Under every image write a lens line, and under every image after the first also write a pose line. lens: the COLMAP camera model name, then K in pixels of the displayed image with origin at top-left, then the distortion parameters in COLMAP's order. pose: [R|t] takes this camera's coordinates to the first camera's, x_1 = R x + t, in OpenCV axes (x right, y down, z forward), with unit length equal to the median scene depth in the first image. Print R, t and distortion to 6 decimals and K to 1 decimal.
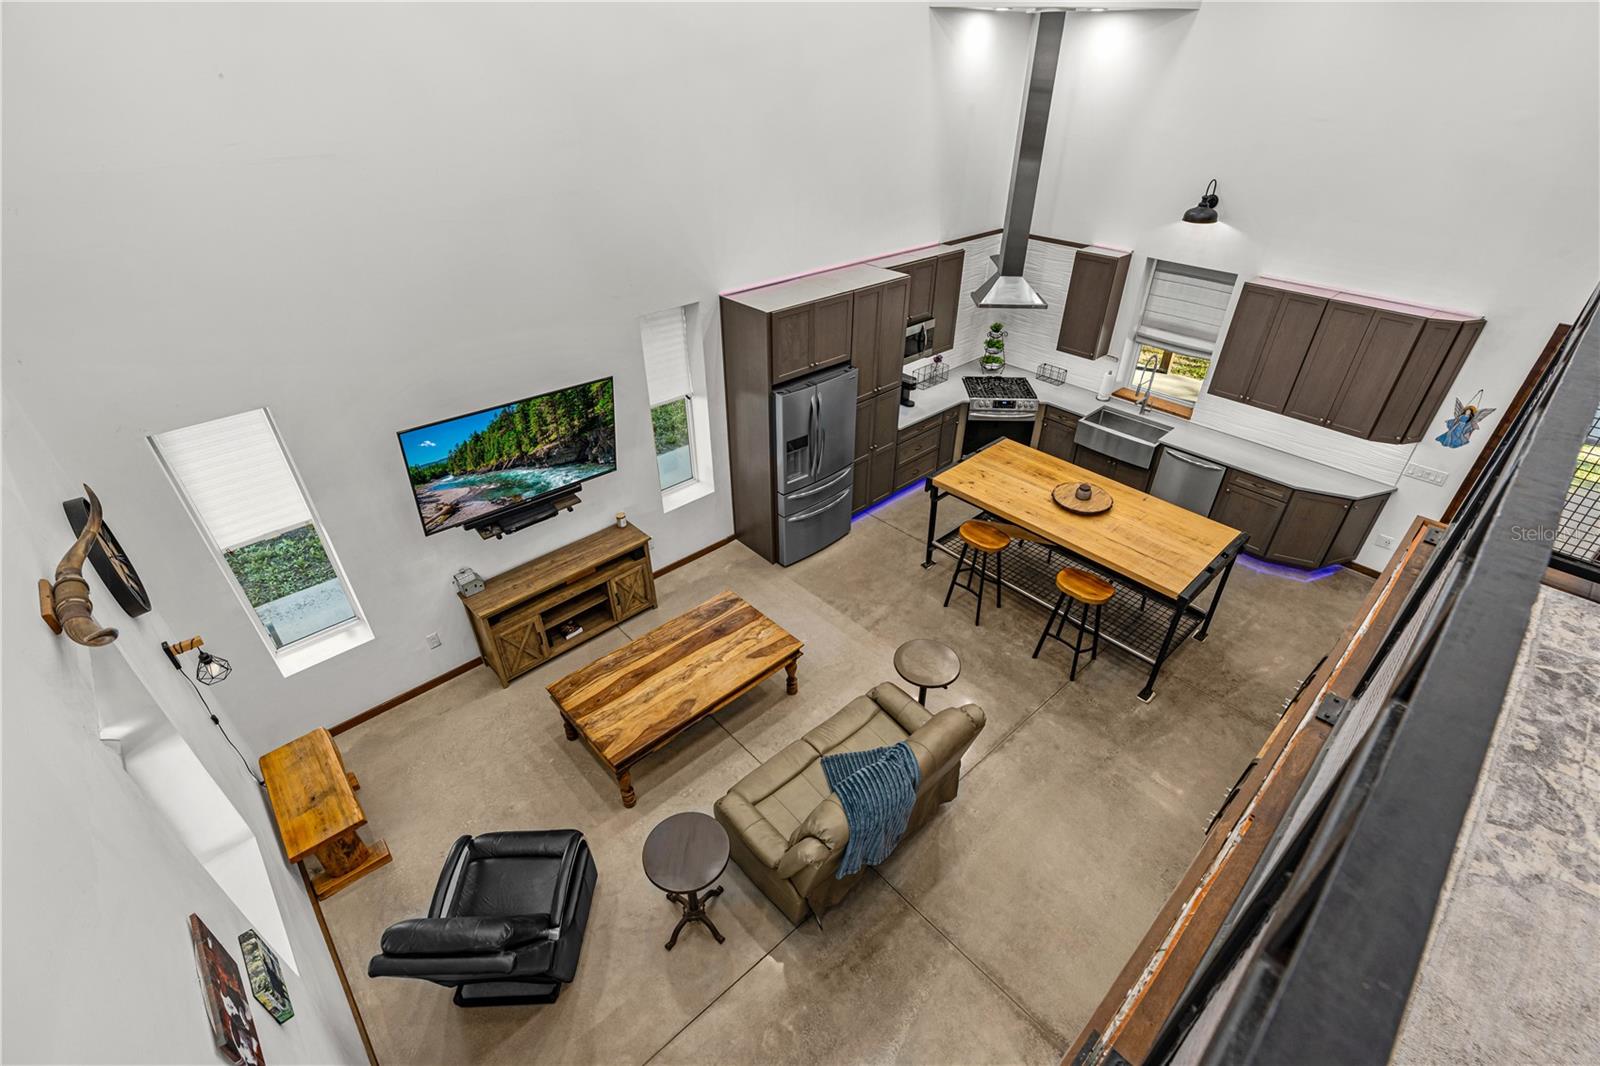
lens RADIAL K [[714.2, 0, 800.0], [0, 714.2, 533.0], [0, 0, 1]] dist [-0.000300, -0.000150]
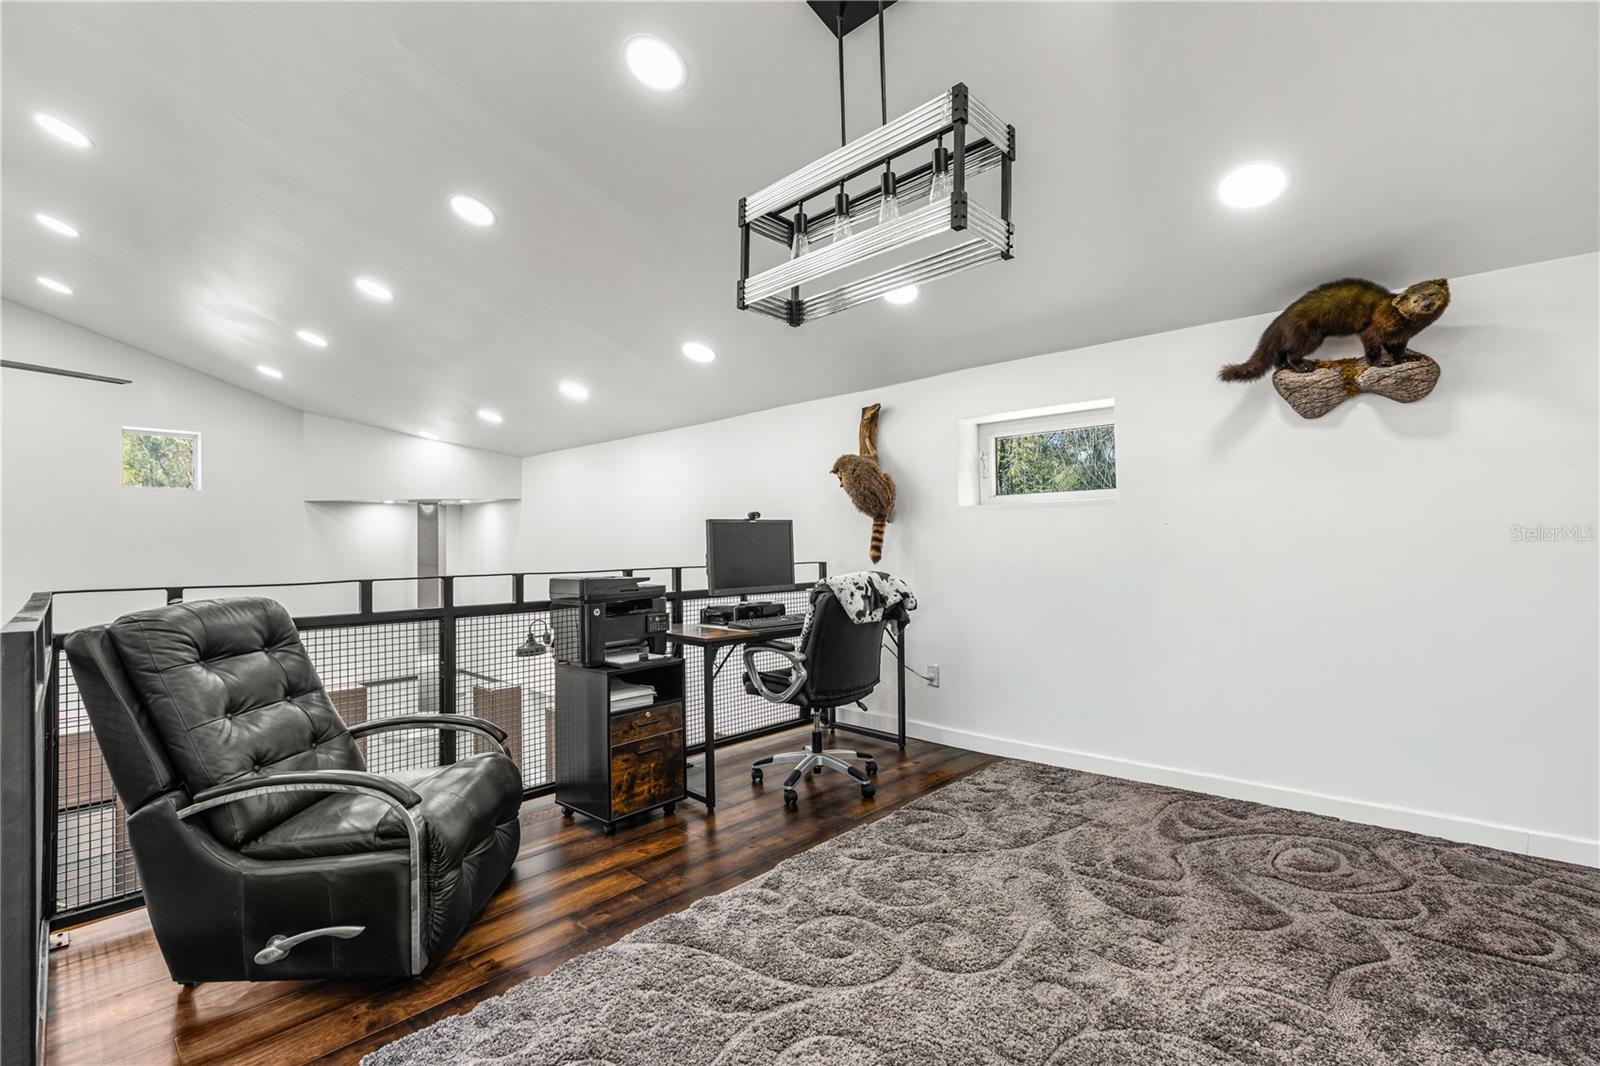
lens RADIAL K [[736.9, 0, 800.0], [0, 736.9, 533.0], [0, 0, 1]] dist [-0.000575, -0.000072]
pose [[0.998445, -0.011427, 0.054565, 1.134903], [0.040358, 0.823393, -0.566034, 0.081823], [-0.038460, 0.567356, 0.822574, -0.069879]]
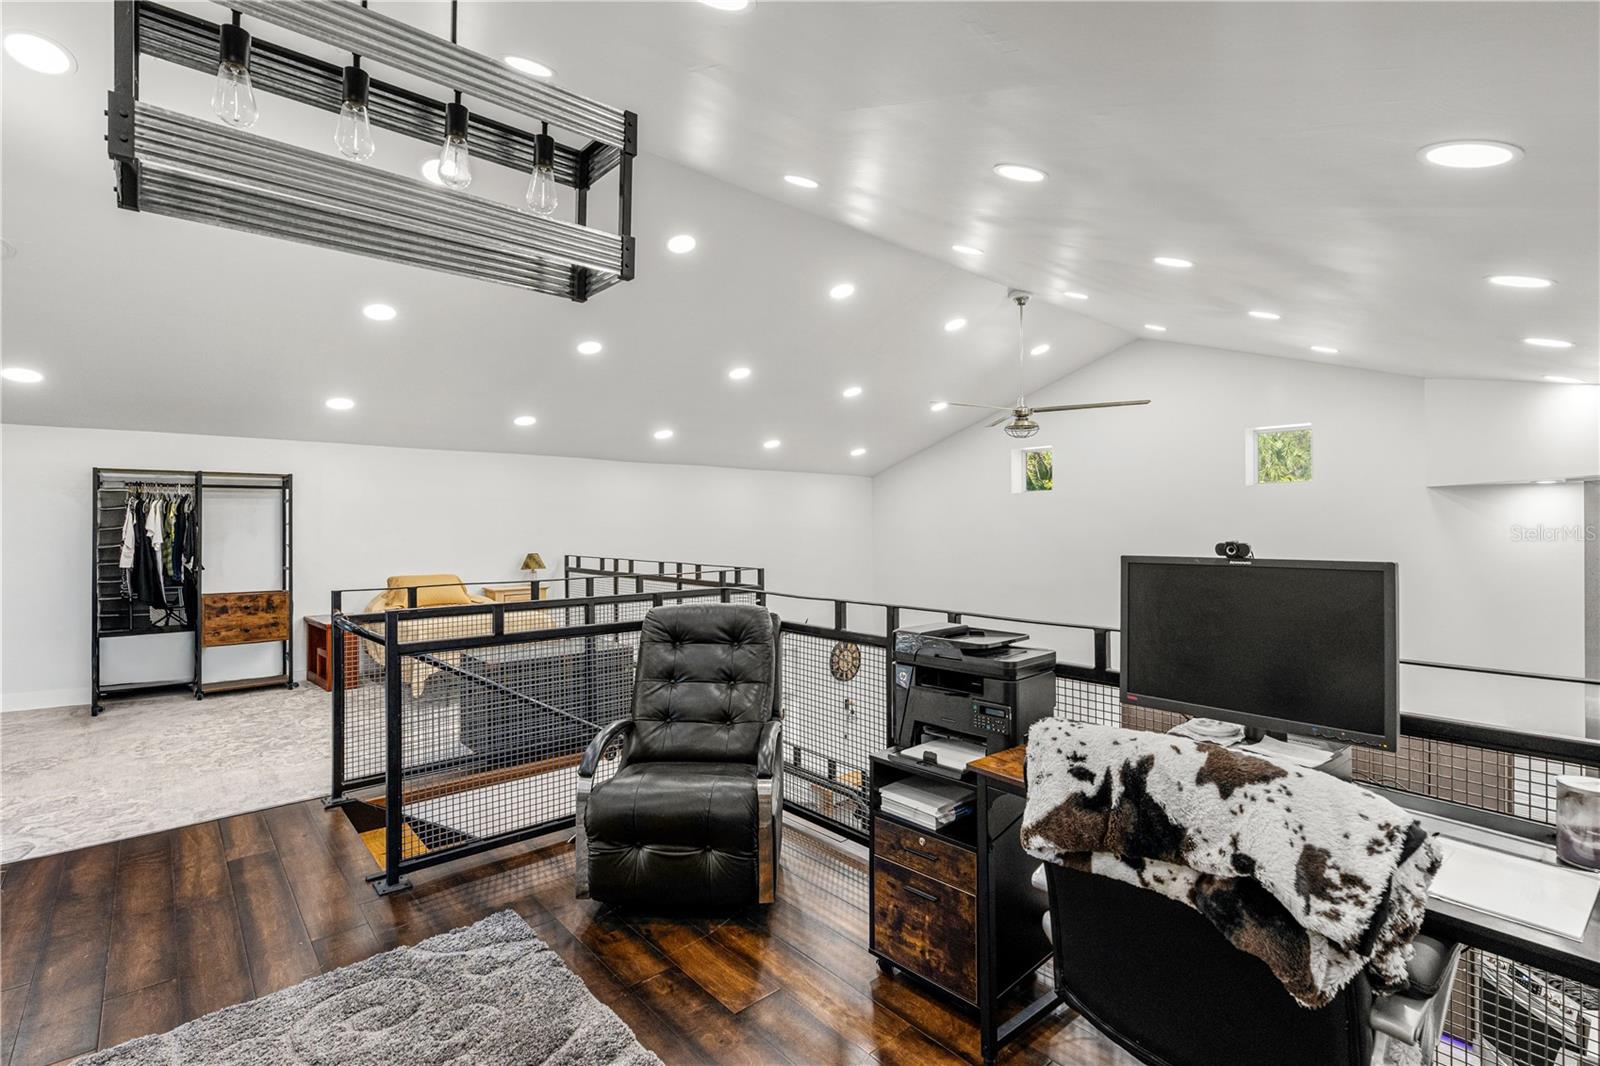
lens RADIAL K [[736.9, 0, 800.0], [0, 736.9, 533.0], [0, 0, 1]] dist [-0.000575, -0.000072]
pose [[-0.024813, 0.010690, -0.999635, 1.451978], [-0.553538, 0.832516, 0.022643, -0.254473], [0.832454, 0.553898, -0.014740, 0.363784]]
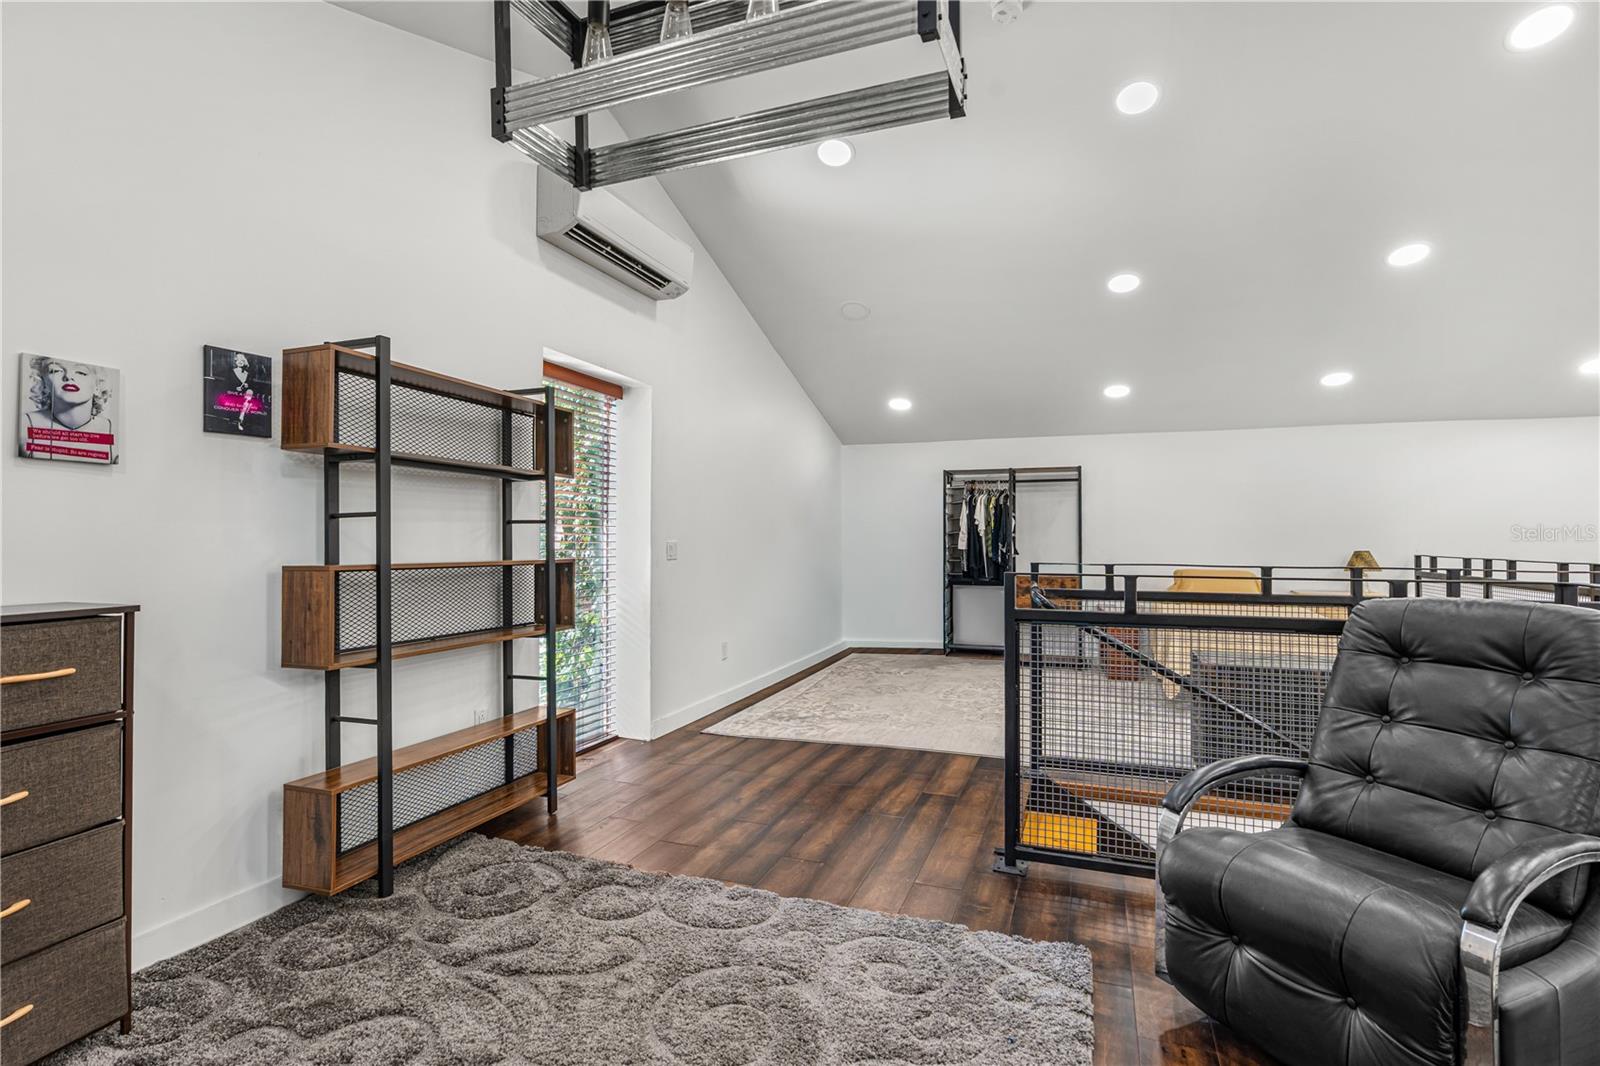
lens RADIAL K [[761.8, 0, 800.0], [0, 761.8, 533.0], [0, 0, 1]] dist [-0.000737, -0.000004]
pose [[-0.892767, -0.004561, -0.450496, 1.284741], [-0.252814, 0.832736, 0.492581, -0.273814], [0.372897, 0.553651, -0.744593, 0.460511]]
